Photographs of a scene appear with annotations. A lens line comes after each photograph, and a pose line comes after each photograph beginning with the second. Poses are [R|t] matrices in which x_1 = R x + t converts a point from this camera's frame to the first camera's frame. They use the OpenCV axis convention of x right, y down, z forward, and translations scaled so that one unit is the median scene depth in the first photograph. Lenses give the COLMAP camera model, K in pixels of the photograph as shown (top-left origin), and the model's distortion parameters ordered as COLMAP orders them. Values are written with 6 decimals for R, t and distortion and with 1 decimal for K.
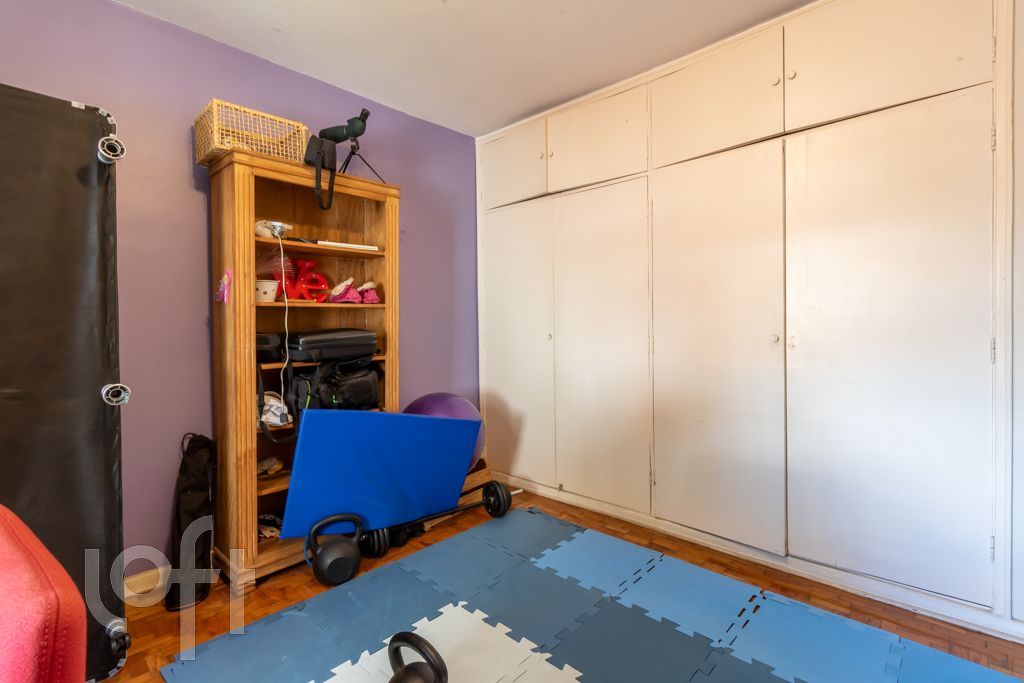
lens RADIAL K [[470.3, 0, 509.5], [0, 470.3, 326.1], [0, 0, 1]] dist [-0.000801, -0.000068]
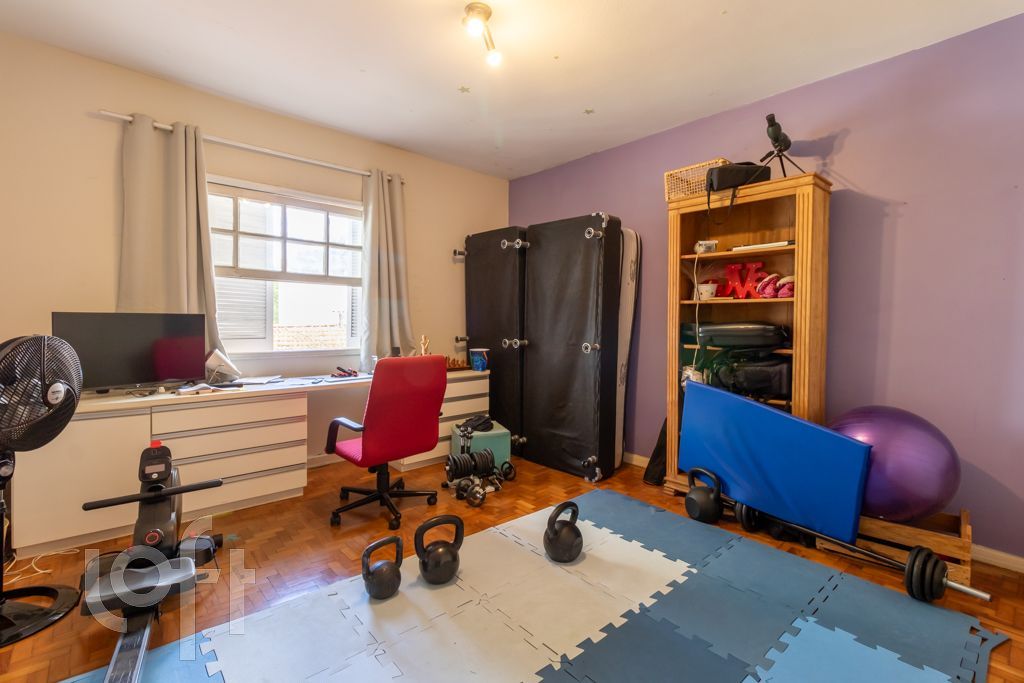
lens RADIAL K [[470.3, 0, 515.5], [0, 470.3, 324.7], [0, 0, 1]] dist [-0.000801, -0.000068]
pose [[-0.096933, 0.029108, -0.994865, 0.836684], [-0.009071, 0.999505, 0.030127, -0.016160], [0.995250, 0.011945, -0.096621, 0.554686]]
